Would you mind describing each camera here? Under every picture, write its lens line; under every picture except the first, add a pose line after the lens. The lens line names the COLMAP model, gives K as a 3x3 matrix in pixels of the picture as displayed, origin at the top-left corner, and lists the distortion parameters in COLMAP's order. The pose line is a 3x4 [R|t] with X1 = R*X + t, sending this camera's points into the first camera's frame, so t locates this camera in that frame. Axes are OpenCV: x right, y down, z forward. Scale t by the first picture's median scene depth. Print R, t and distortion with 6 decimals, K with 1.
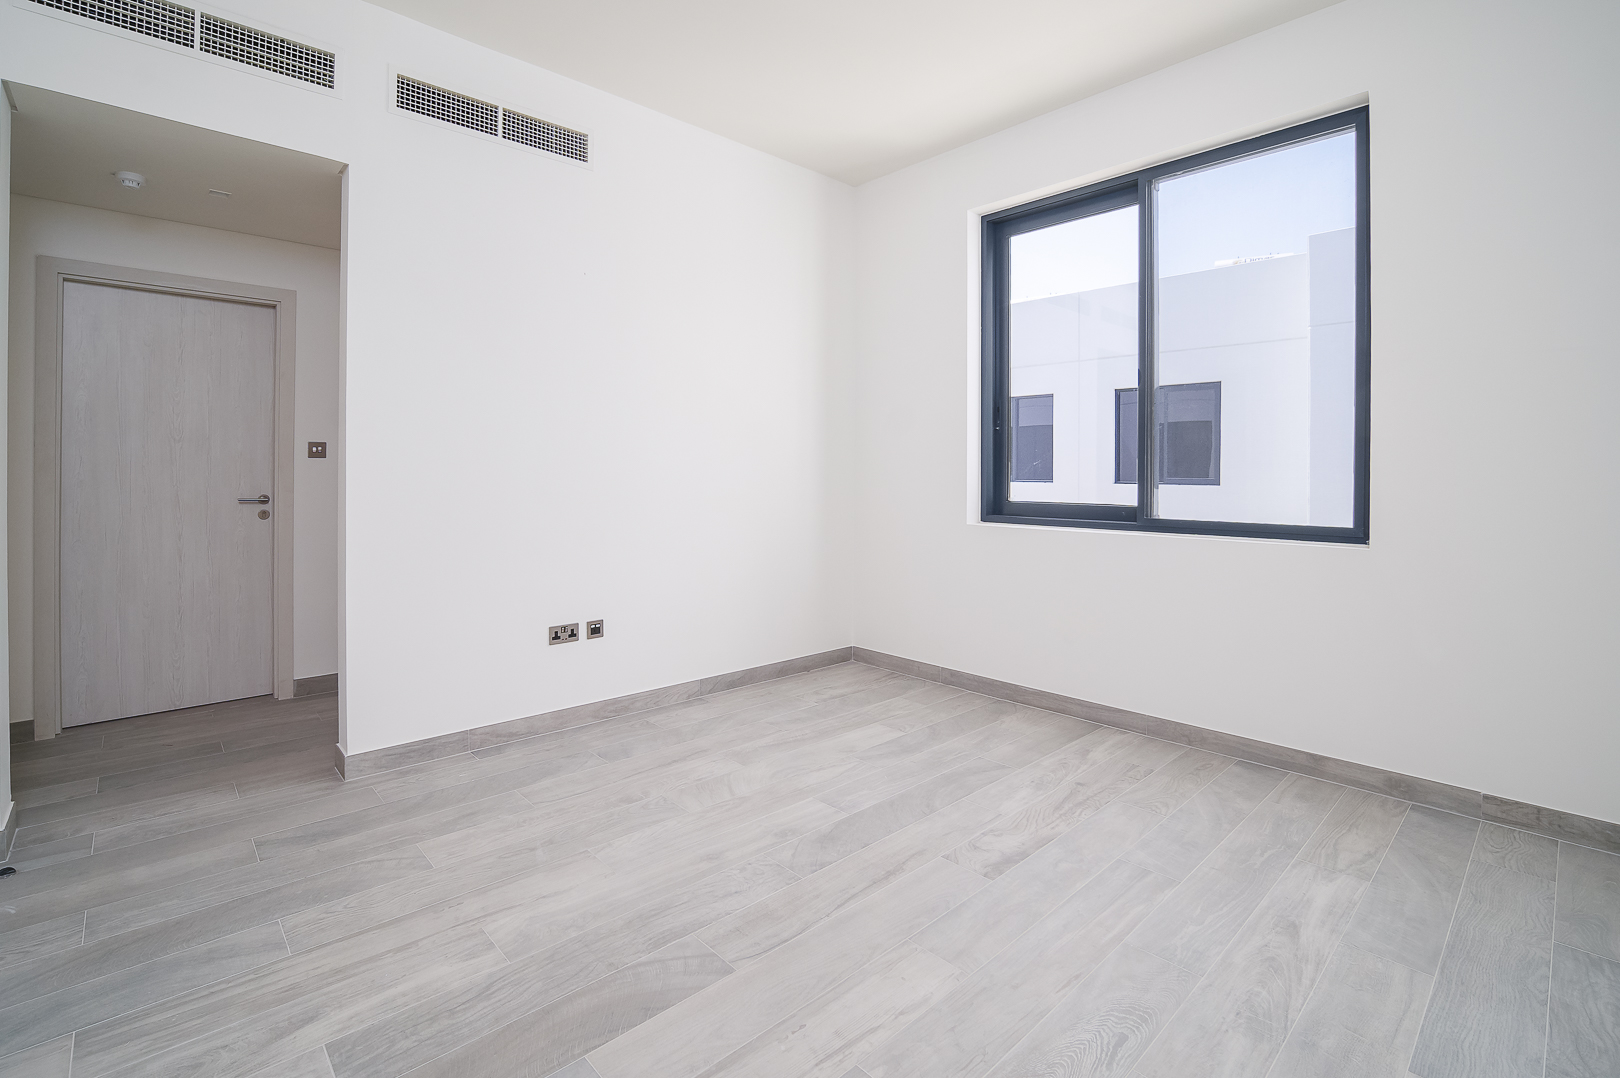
lens RADIAL K [[736.6, 0, 810.4], [0, 736.6, 469.1], [0, 0, 1]] dist [-0.046049, 0.013392]
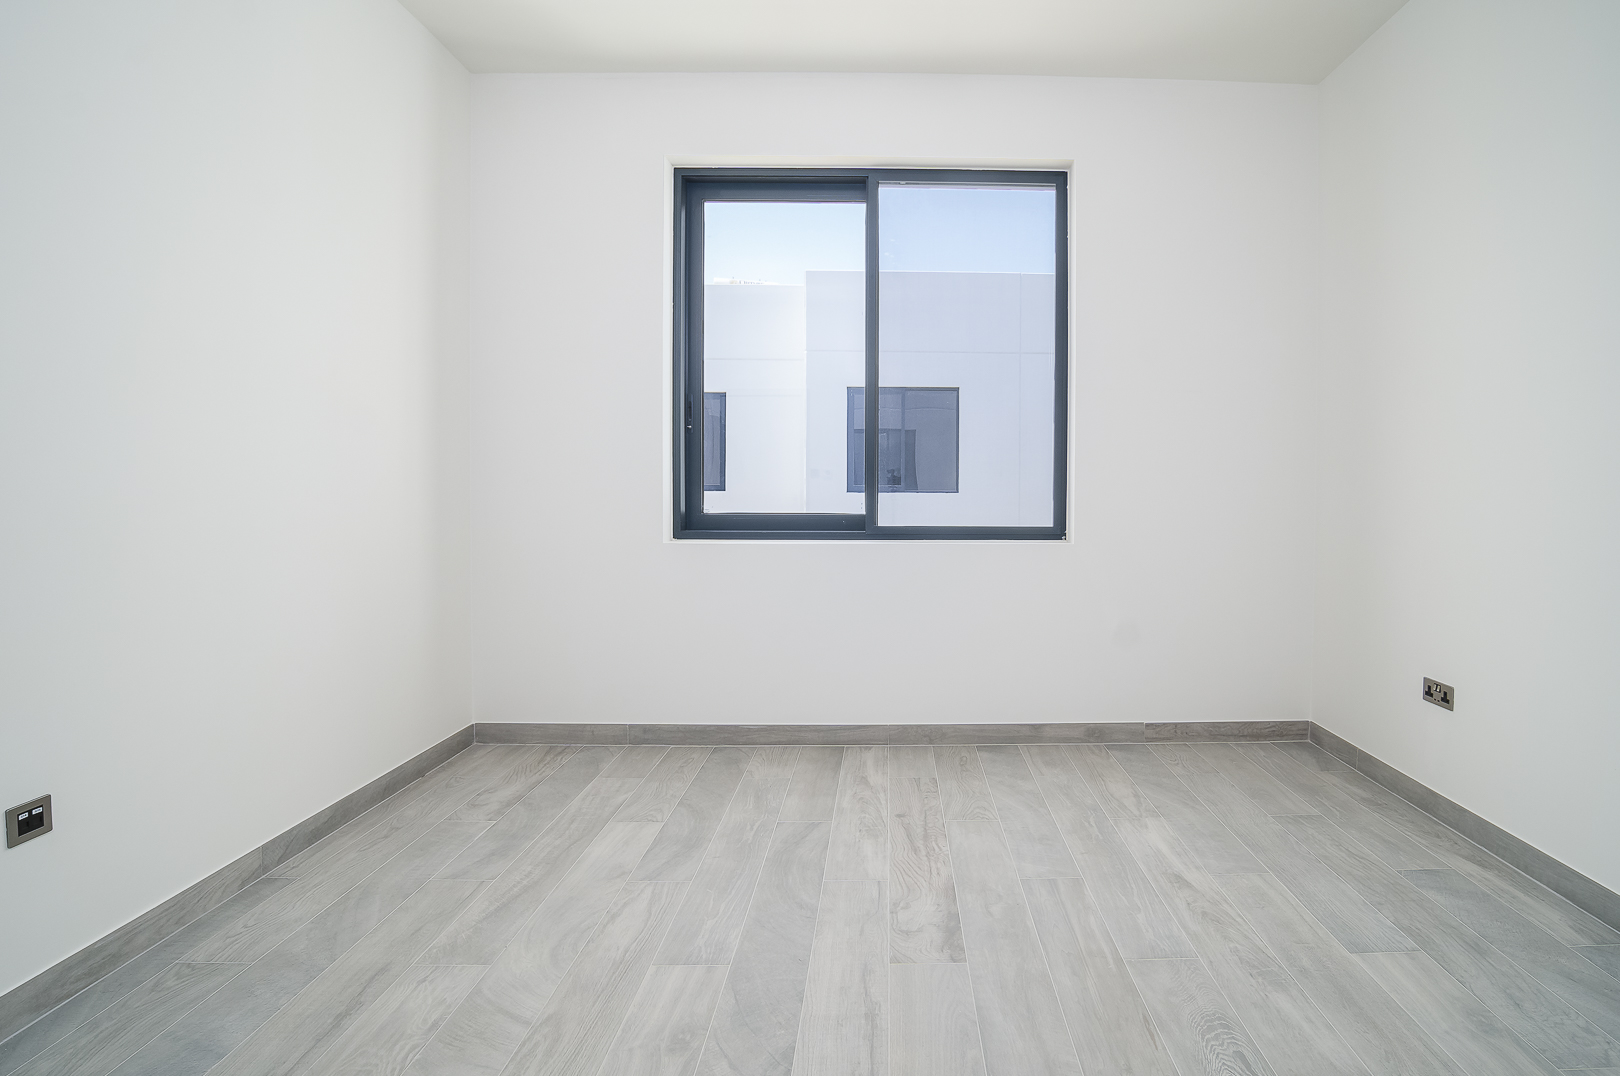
lens RADIAL K [[745.7, 0, 807.4], [0, 745.7, 494.7], [0, 0, 1]] dist [-0.046811, 0.013970]
pose [[0.673409, -0.017002, 0.739074, -0.378907], [-0.004009, 0.999637, 0.026648, -0.002133], [-0.739259, -0.020908, 0.673097, 0.433384]]
